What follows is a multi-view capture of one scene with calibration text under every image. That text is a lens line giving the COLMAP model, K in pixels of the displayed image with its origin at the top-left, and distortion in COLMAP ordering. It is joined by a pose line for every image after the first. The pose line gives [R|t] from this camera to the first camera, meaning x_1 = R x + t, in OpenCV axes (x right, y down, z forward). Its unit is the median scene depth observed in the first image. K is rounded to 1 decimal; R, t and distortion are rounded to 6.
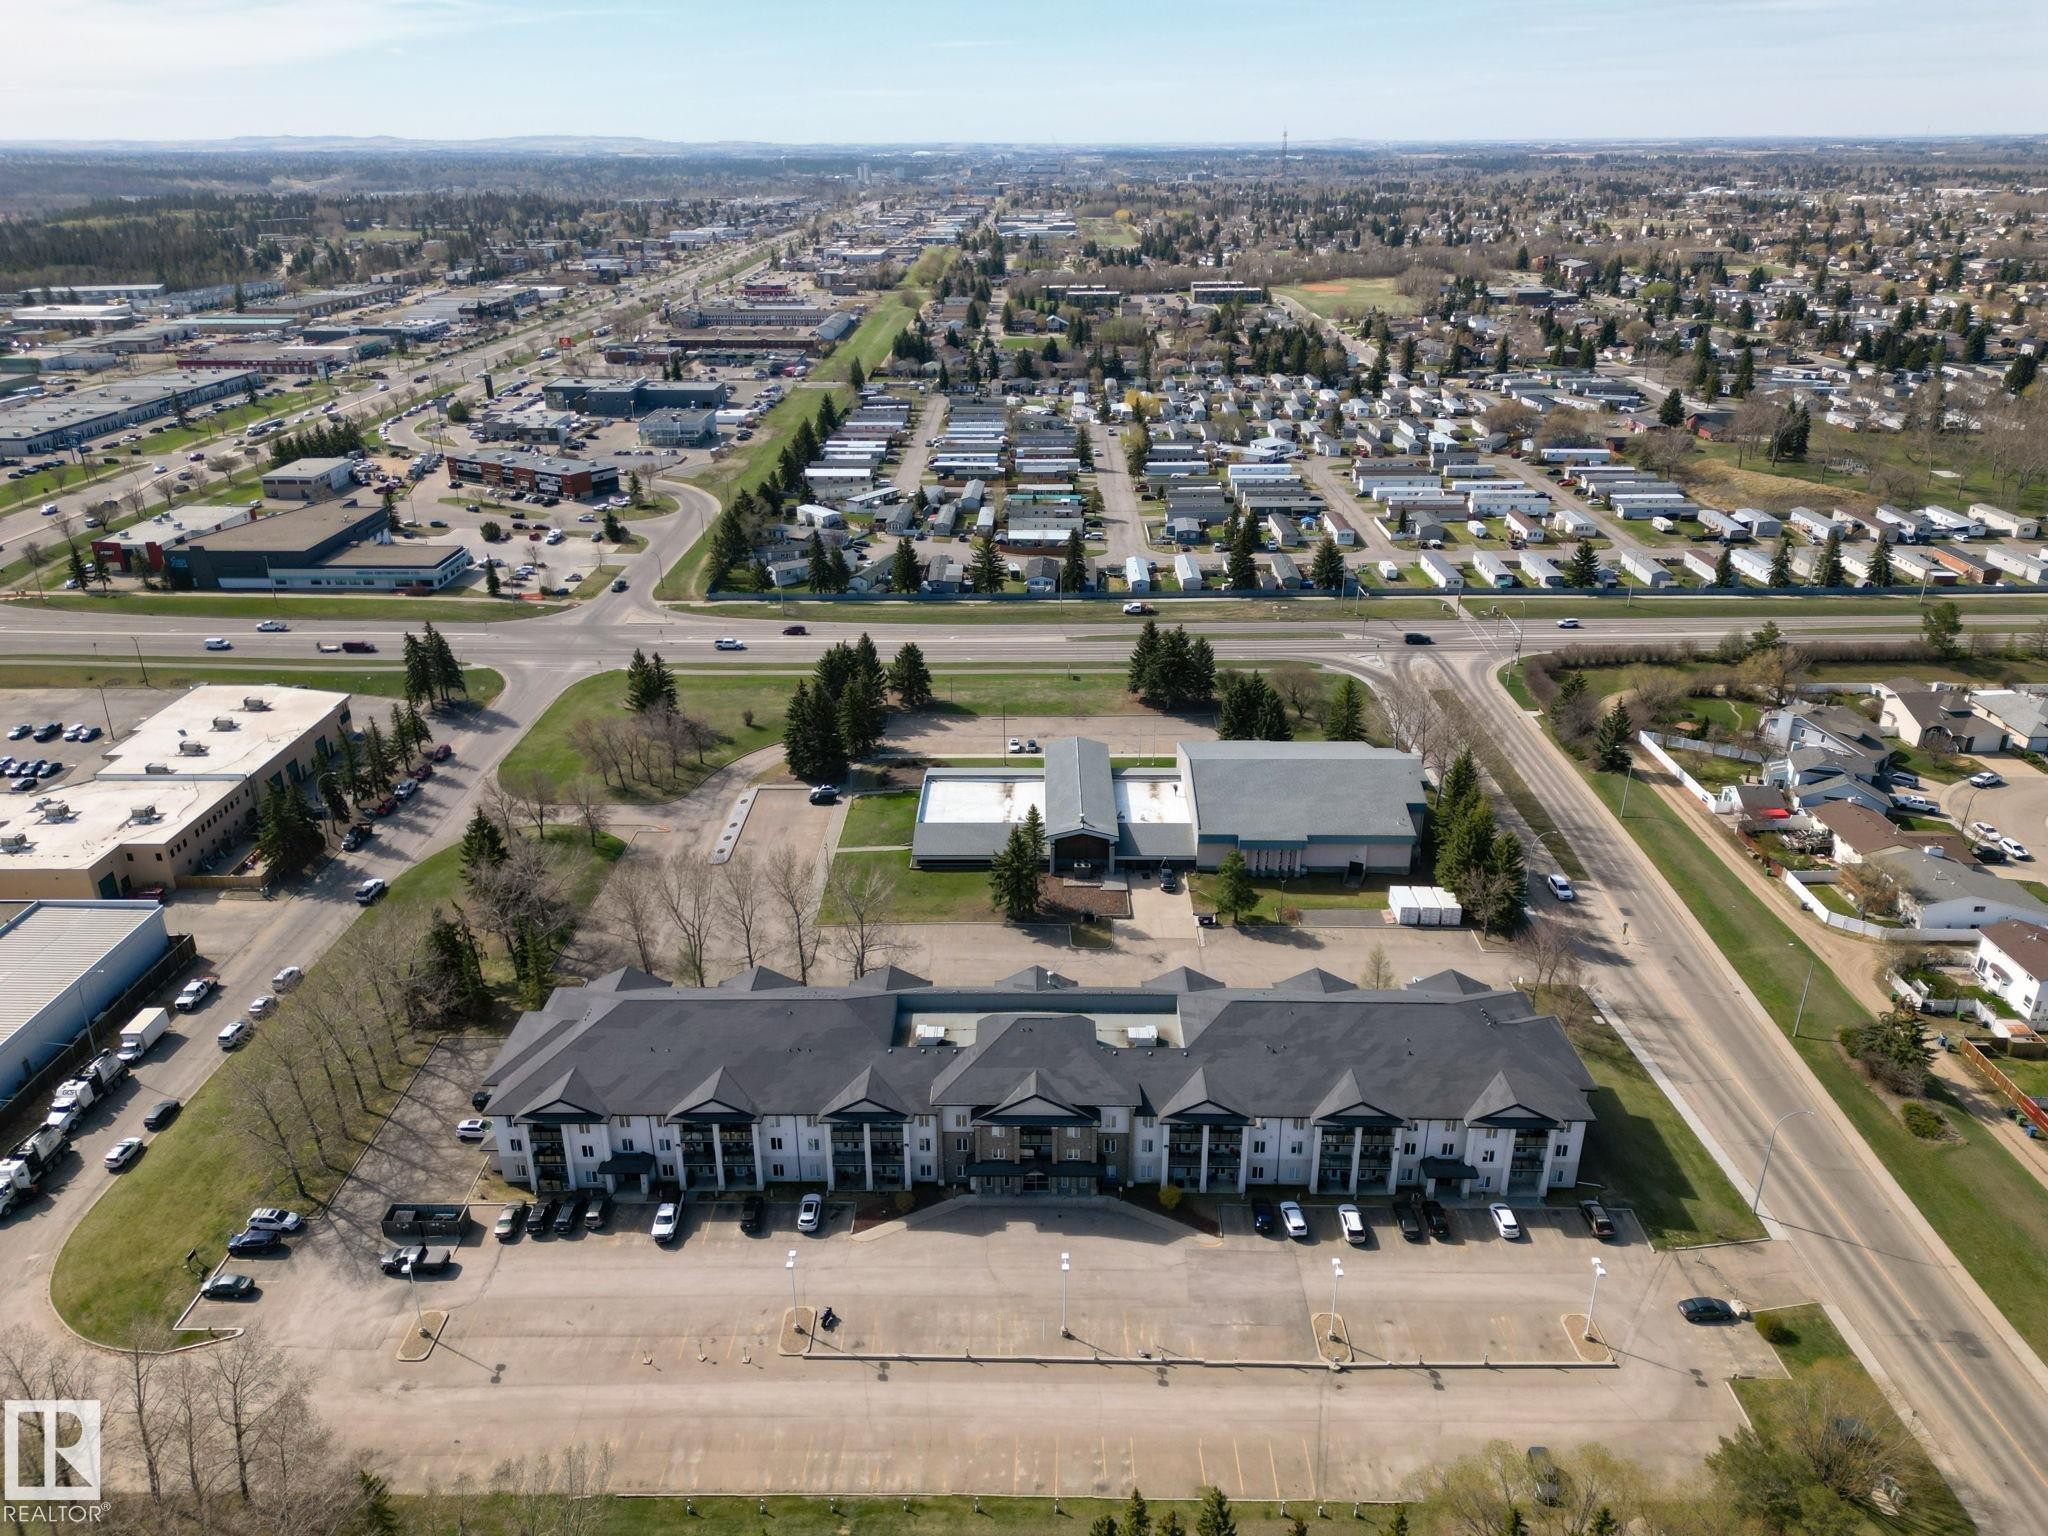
lens RADIAL K [[1377.6, 0, 1050.9], [0, 1377.6, 768.1], [0, 0, 1]] dist [0.024164, -0.000836]
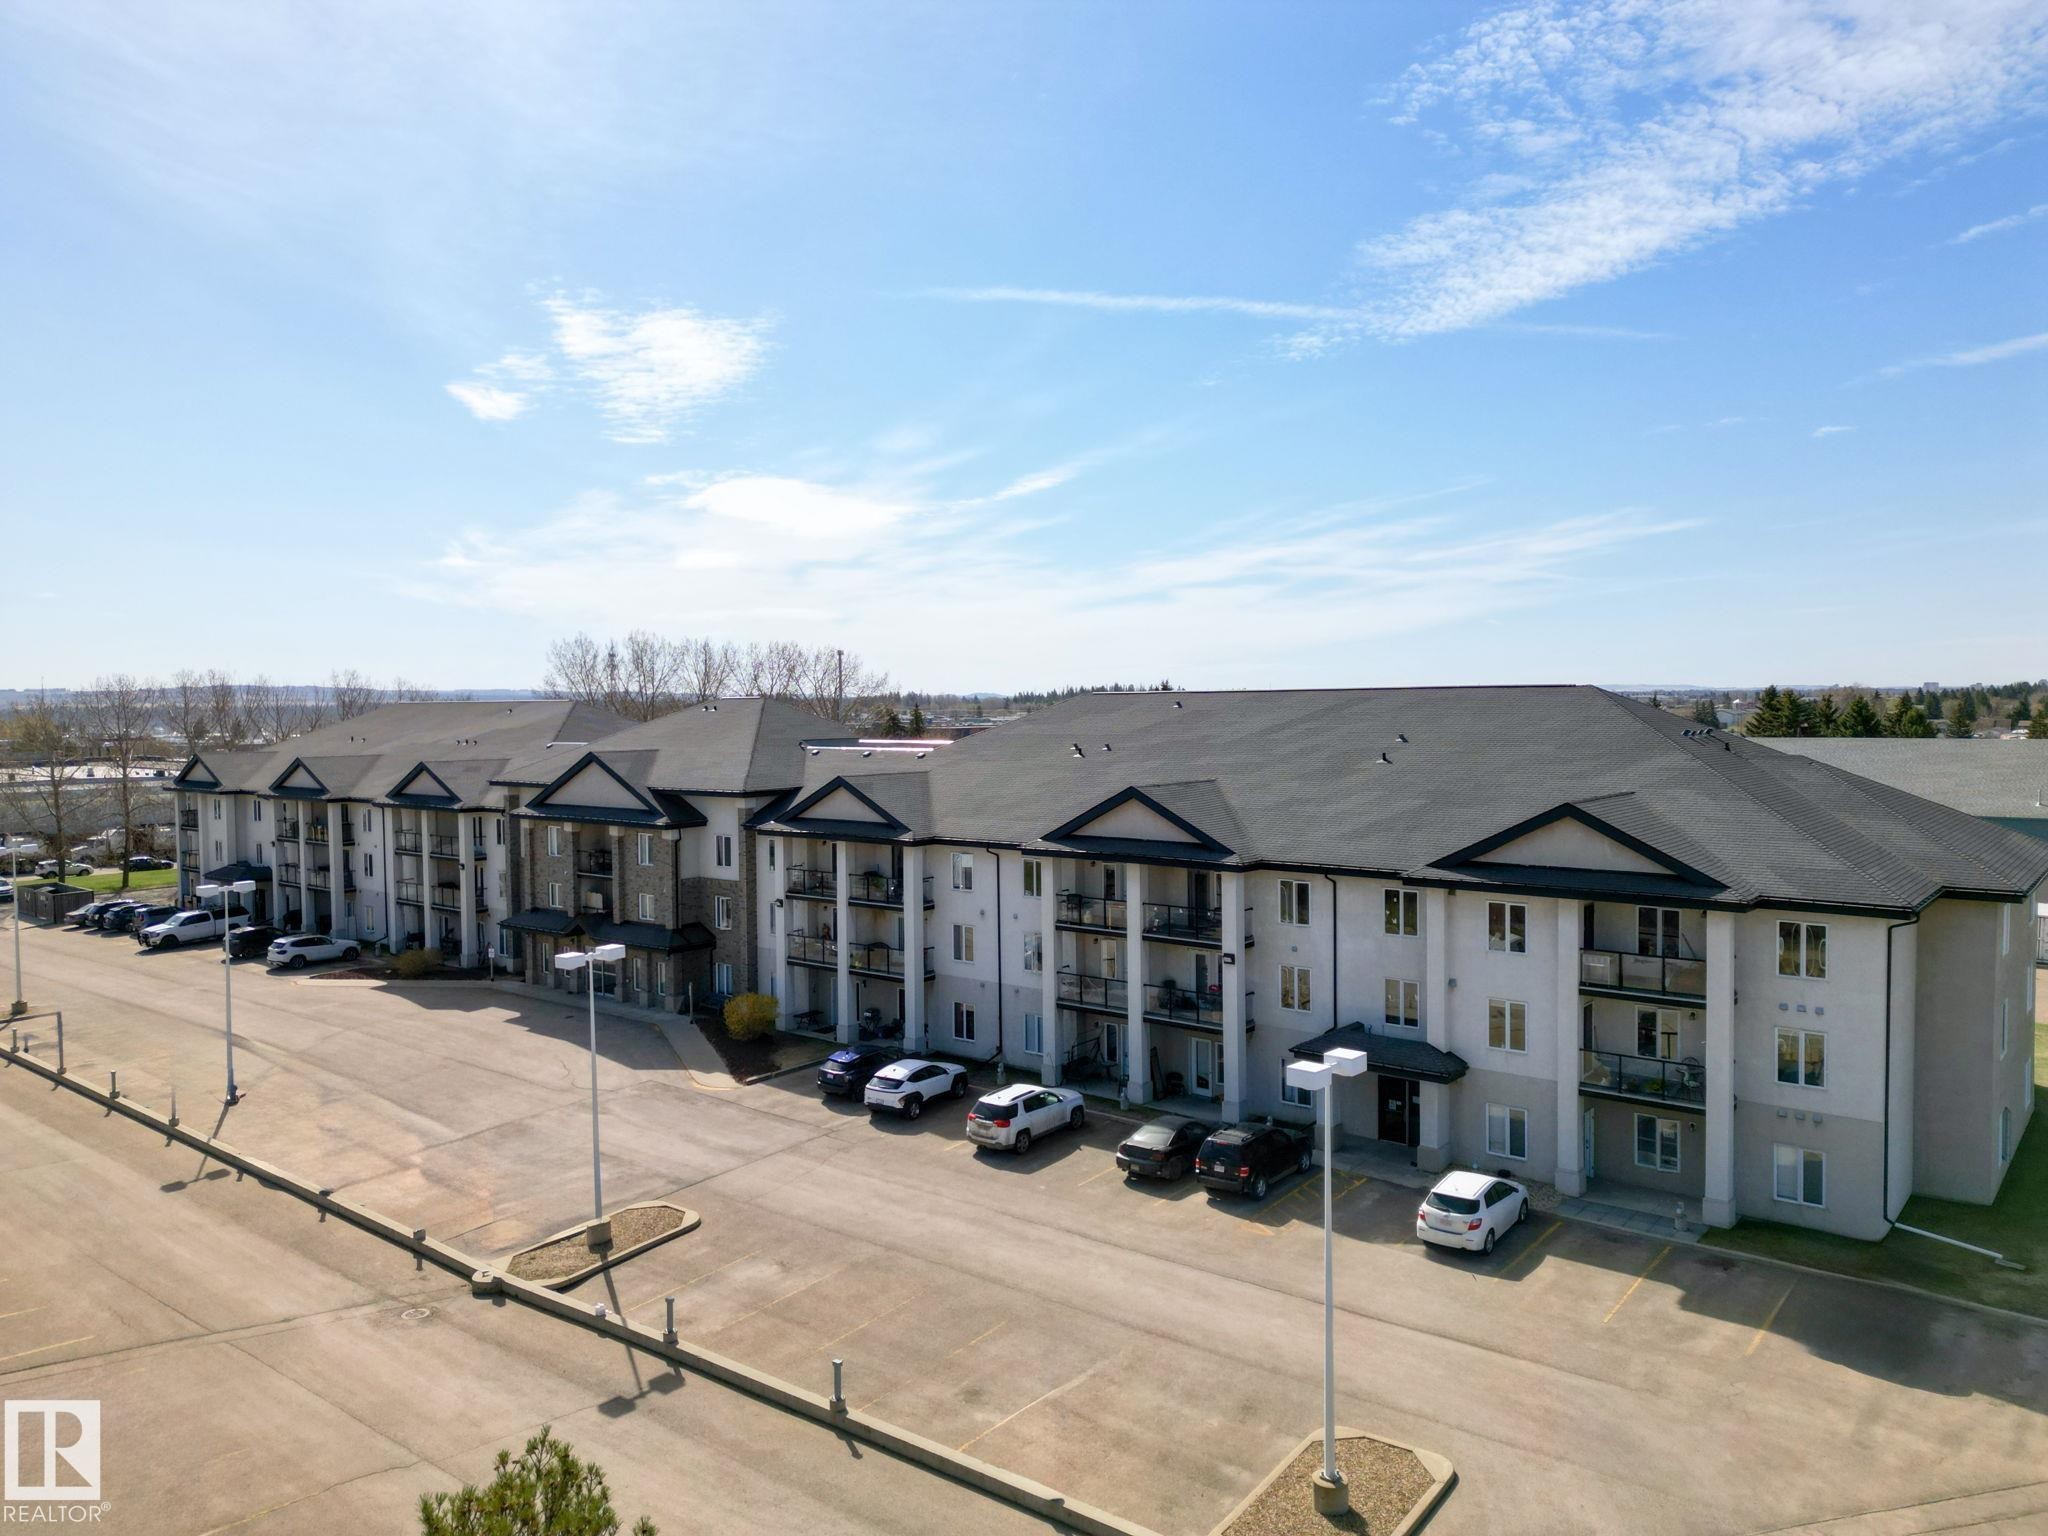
lens RADIAL K [[1377.6, 0, 1050.9], [0, 1377.6, 768.1], [0, 0, 1]] dist [0.024164, -0.000836]
pose [[0.800802, 0.027821, -0.598283, 0.413219], [-0.242117, 0.928699, -0.280888, 0.335194], [0.547810, 0.369790, 0.750440, 0.699212]]
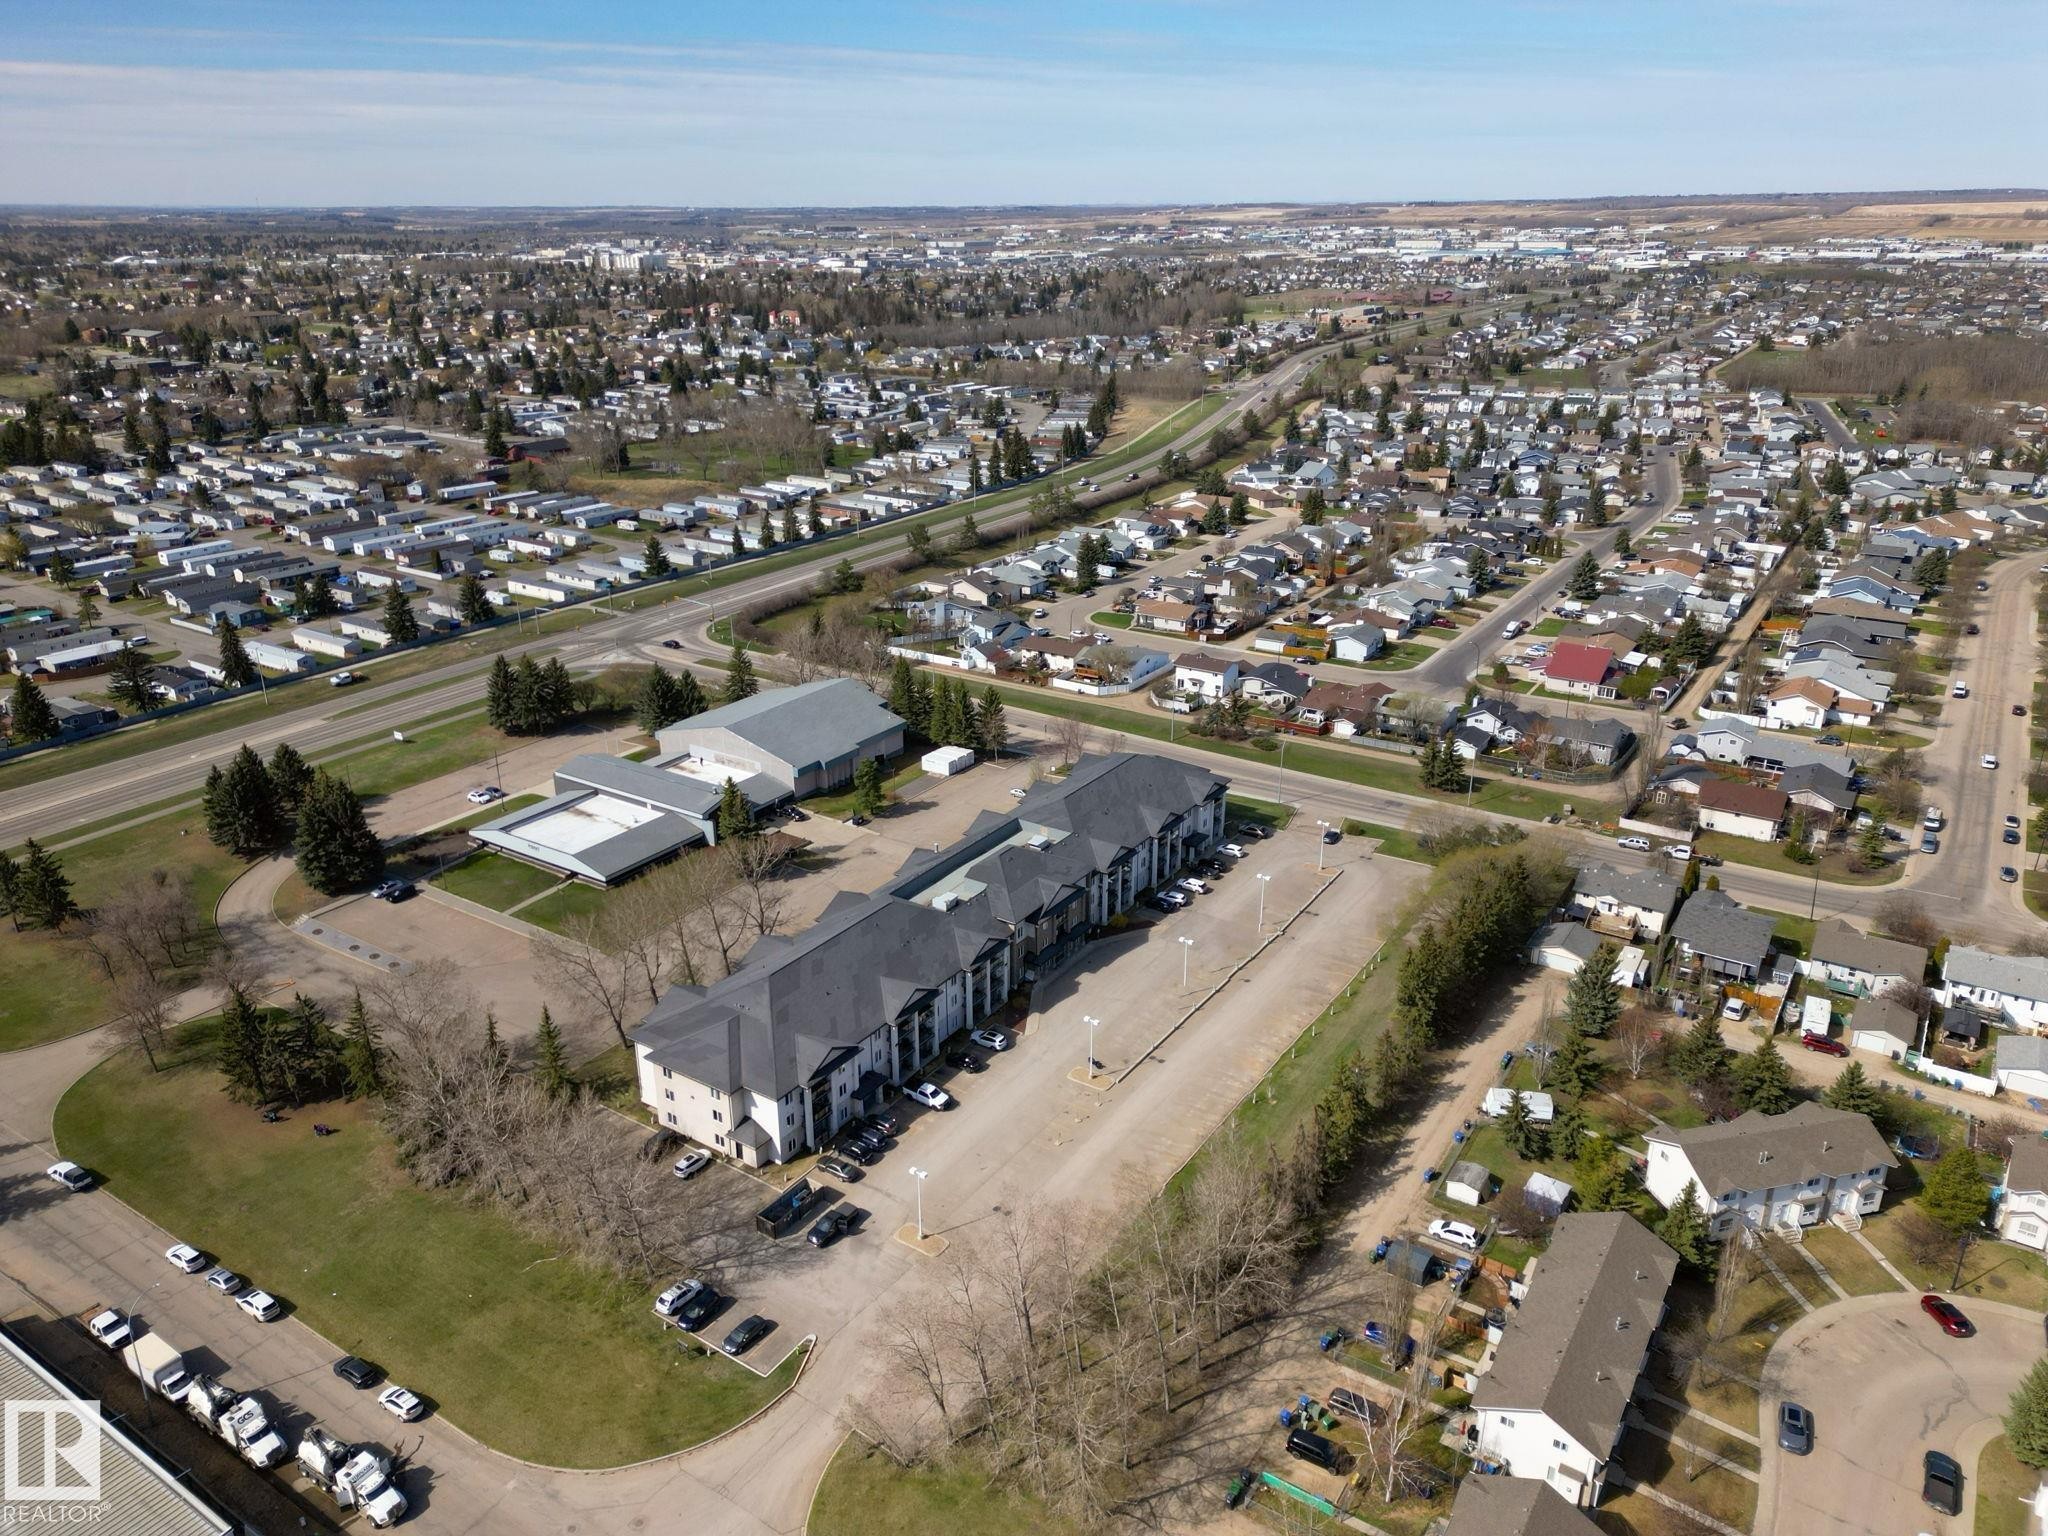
lens RADIAL K [[1377.6, 0, 1050.9], [0, 1377.6, 768.1], [0, 0, 1]] dist [0.024164, -0.000836]
pose [[0.543901, -0.306424, 0.781202, -1.004831], [0.338873, 0.931865, 0.129585, -0.045170], [-0.767683, 0.194247, 0.610681, 0.153833]]
